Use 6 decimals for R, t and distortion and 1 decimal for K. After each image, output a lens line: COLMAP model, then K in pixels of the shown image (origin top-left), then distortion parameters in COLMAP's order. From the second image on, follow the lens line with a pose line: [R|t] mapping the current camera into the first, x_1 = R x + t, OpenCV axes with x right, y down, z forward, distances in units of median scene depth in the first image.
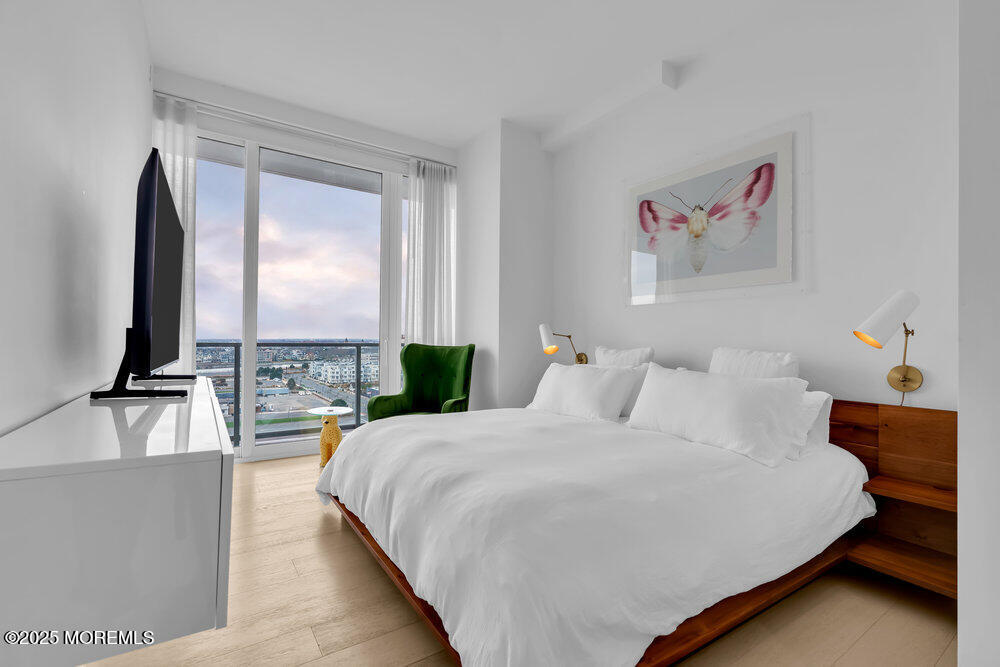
lens RADIAL K [[449.8, 0, 493.6], [0, 449.8, 332.9], [0, 0, 1]] dist [-0.003077, 0.001814]
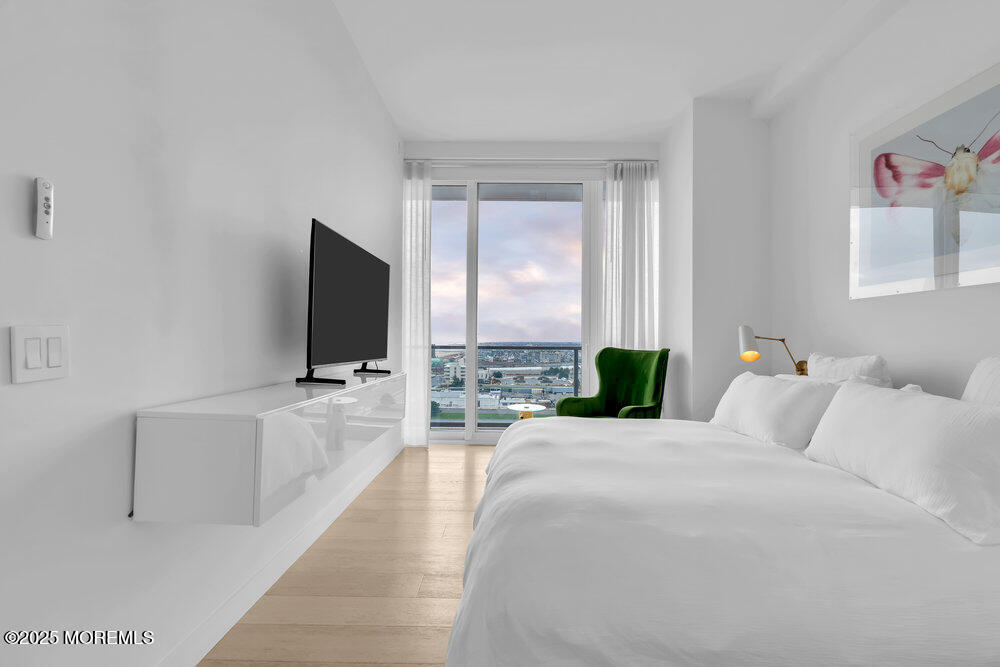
lens RADIAL K [[449.8, 0, 494.1], [0, 449.8, 334.3], [0, 0, 1]] dist [-0.003077, 0.001814]
pose [[0.822588, -0.009533, -0.568557, 0.226384], [0.007429, 0.999954, -0.006017, -0.002038], [0.568589, 0.000725, 0.822622, 0.039692]]
